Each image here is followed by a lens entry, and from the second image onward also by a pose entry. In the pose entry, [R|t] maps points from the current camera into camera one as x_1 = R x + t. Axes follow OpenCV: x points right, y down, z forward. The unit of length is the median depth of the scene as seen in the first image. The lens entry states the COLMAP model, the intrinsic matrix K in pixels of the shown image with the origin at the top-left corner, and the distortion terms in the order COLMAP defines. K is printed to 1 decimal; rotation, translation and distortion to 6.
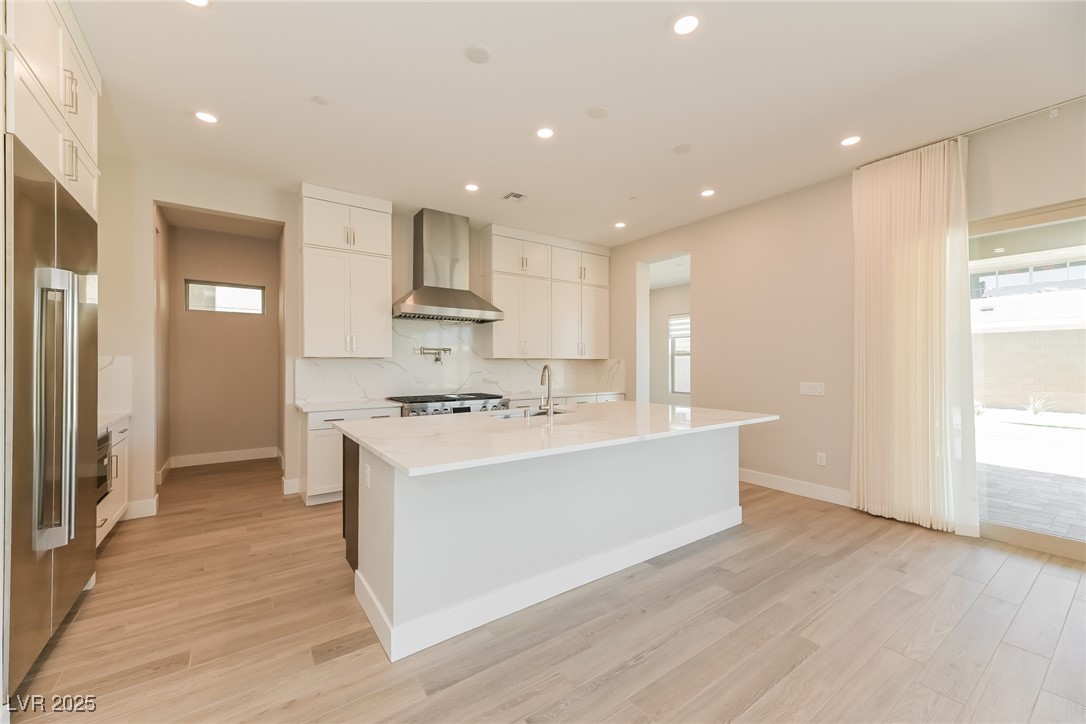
lens RADIAL K [[431.8, 0, 532.3], [0, 431.8, 355.9], [0, 0, 1]] dist [0.013451, 0.000023]
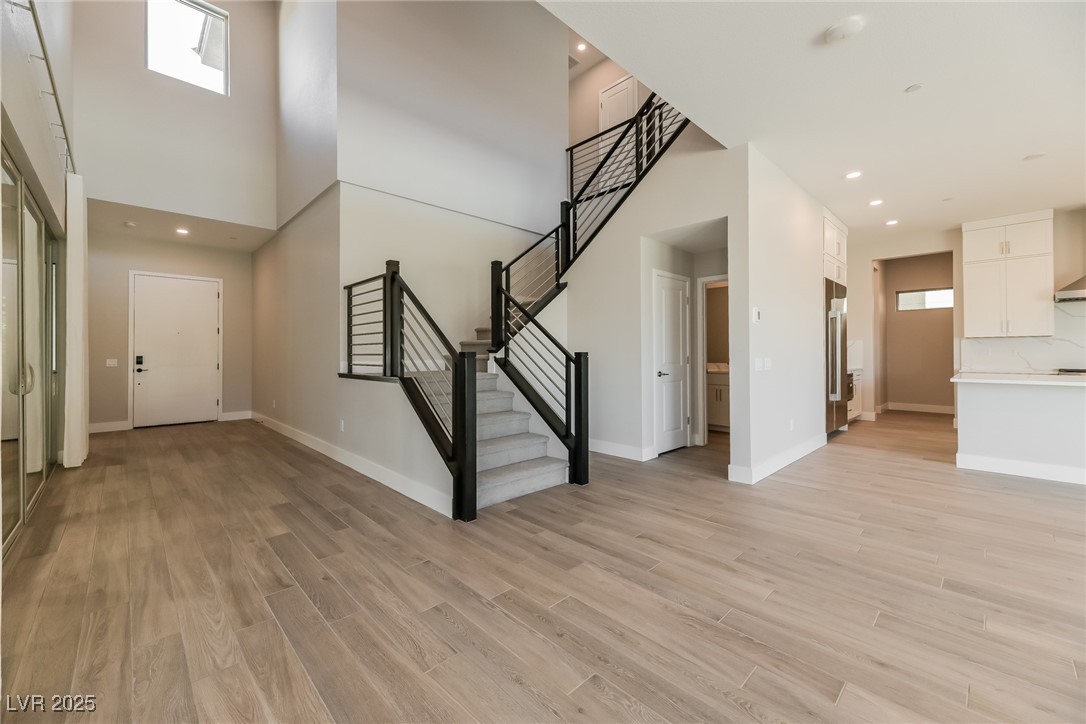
lens RADIAL K [[431.8, 0, 532.2], [0, 431.8, 354.3], [0, 0, 1]] dist [0.013451, 0.000023]
pose [[0.157001, -0.003753, -0.987591, 0.774385], [0.011143, 0.999936, -0.002028, 0.052903], [0.987536, -0.010686, 0.157033, -0.767950]]
